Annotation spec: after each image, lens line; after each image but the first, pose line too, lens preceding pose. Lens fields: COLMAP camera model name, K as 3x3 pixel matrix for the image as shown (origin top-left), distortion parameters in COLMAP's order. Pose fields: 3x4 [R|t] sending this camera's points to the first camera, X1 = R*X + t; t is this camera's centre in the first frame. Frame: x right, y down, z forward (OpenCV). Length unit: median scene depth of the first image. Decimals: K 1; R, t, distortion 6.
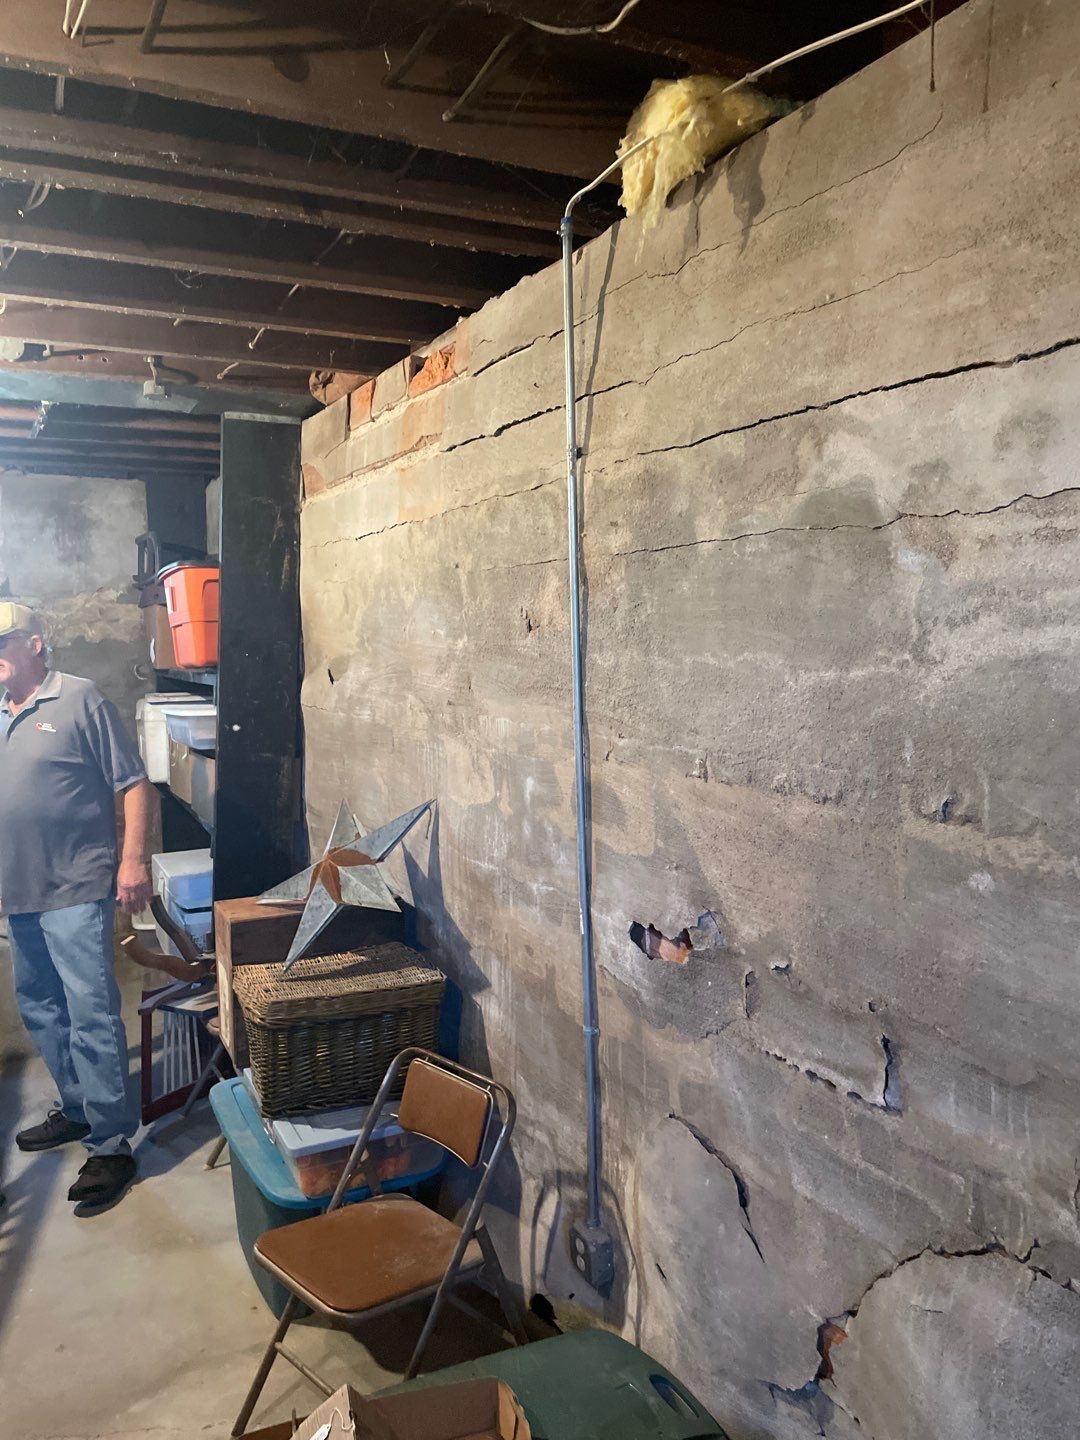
lens RADIAL K [[1074.1, 0, 544.5], [0, 1074.1, 722.1], [0, 0, 1]] dist [0.025794, -0.017257]
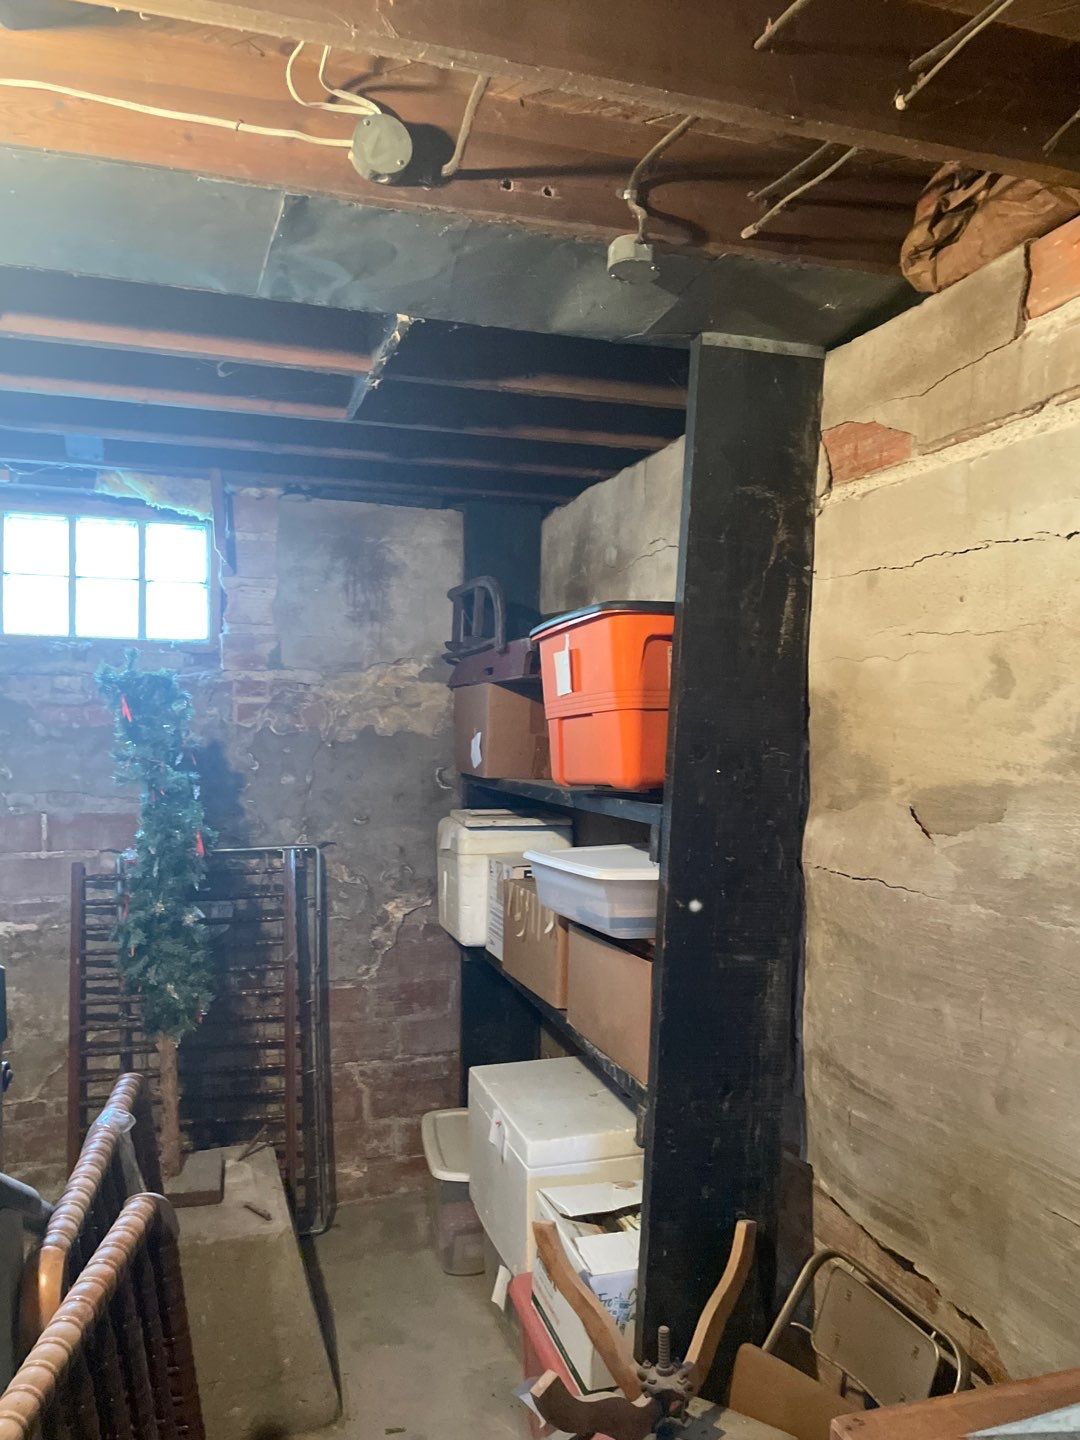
lens RADIAL K [[1074.1, 0, 539.1], [0, 1074.1, 714.1], [0, 0, 1]] dist [0.025794, -0.017257]
pose [[0.985093, 0.016068, -0.171273, -0.267430], [-0.031315, 0.995743, -0.086695, -0.040624], [0.169151, 0.090766, 0.981402, 0.438880]]
